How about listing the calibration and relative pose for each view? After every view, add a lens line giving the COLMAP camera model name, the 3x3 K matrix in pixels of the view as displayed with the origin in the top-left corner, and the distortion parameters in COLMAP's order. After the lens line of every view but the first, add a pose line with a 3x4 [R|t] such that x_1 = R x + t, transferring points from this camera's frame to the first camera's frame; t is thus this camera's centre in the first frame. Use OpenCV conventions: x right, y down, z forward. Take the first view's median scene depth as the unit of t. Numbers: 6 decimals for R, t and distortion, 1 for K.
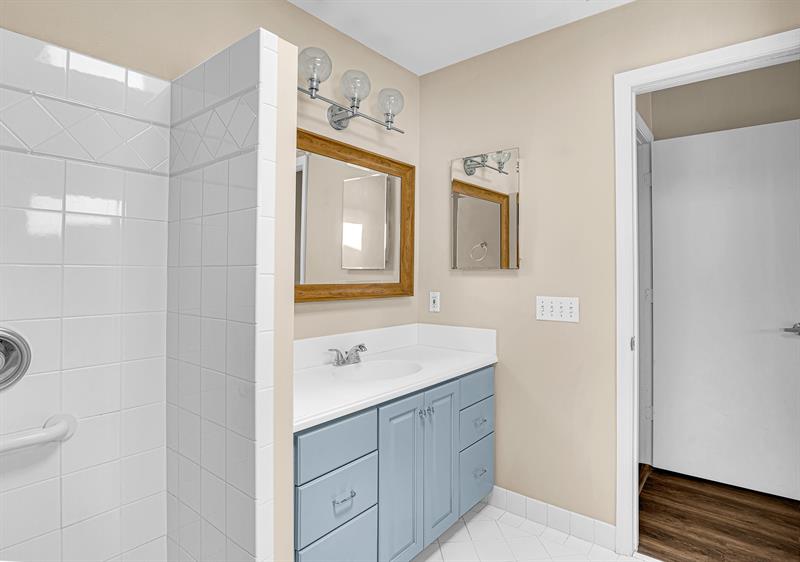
lens RADIAL K [[443.2, 0, 401.0], [0, 443.2, 277.7], [0, 0, 1]] dist [-0.001649, -0.000210]
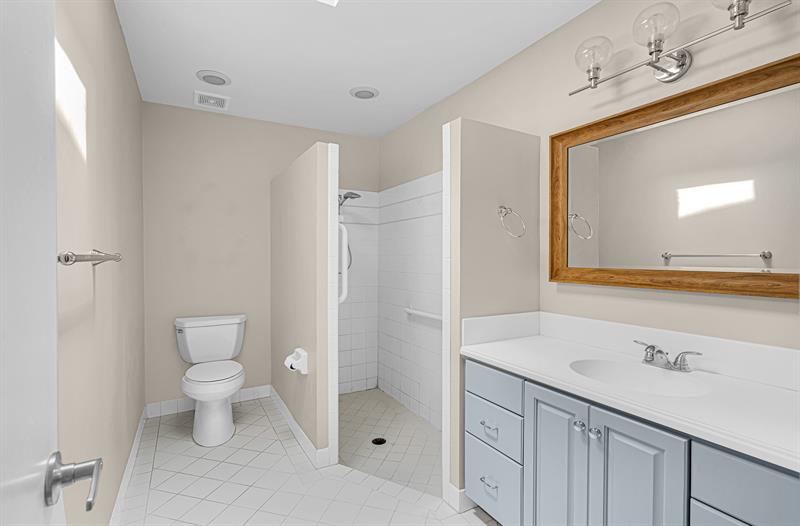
lens RADIAL K [[359.1, 0, 379.1], [0, 359.1, 262.3], [0, 0, 1]] dist [-0.002483, 0.000554]
pose [[-0.388264, 0.013052, -0.921456, 0.695116], [-0.003292, 0.999874, 0.015550, -0.008997], [0.921542, 0.009071, -0.388172, 0.775372]]
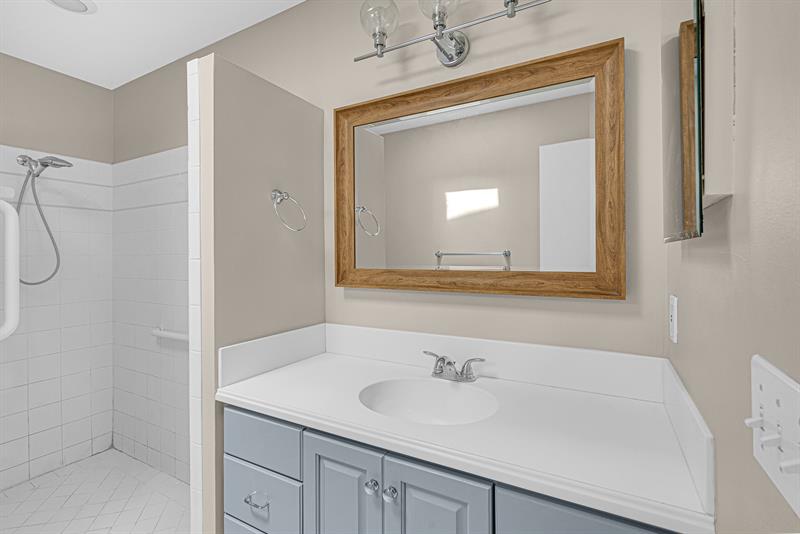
lens RADIAL K [[381.5, 0, 382.4], [0, 381.5, 254.2], [0, 0, 1]] dist [-0.000813, 0.000034]
pose [[0.153126, -0.005991, -0.988189, 0.490051], [0.002825, 0.999980, -0.005625, -0.009709], [0.988203, -0.001931, 0.153140, 0.795036]]
